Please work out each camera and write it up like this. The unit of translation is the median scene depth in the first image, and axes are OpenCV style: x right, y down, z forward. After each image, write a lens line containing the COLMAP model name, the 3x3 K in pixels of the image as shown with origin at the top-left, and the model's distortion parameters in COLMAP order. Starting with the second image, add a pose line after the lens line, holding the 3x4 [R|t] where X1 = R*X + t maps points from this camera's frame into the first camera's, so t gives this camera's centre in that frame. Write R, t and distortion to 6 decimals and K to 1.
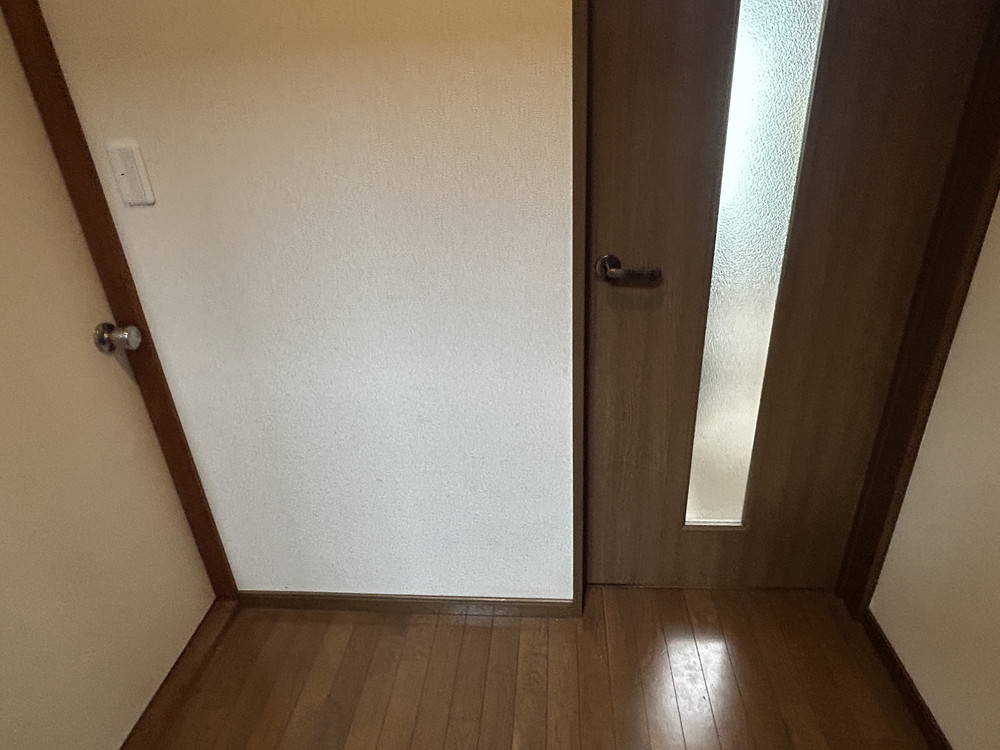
lens RADIAL K [[601.7, 0, 498.1], [0, 601.7, 373.1], [0, 0, 1]] dist [0.002600, 0.000757]
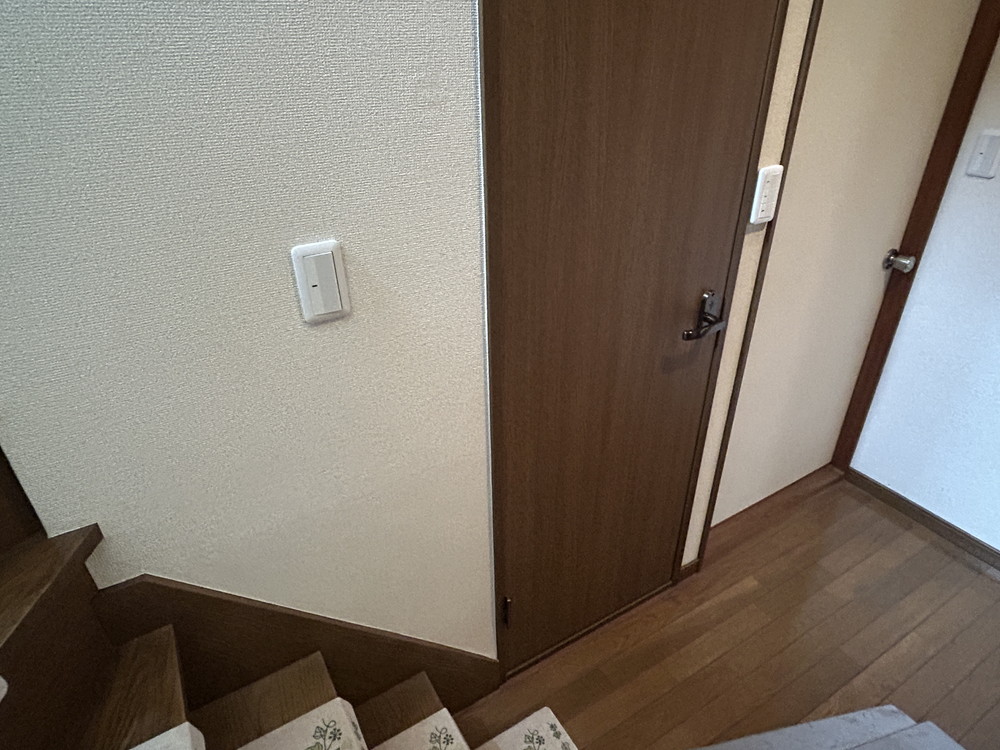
lens RADIAL K [[601.7, 0, 498.1], [0, 601.7, 373.1], [0, 0, 1]] dist [0.002600, 0.000757]
pose [[0.584960, 0.442830, -0.679502, -0.093628], [-0.371394, 0.891045, 0.260971, 0.153048], [0.721032, 0.099706, 0.685690, -0.627245]]
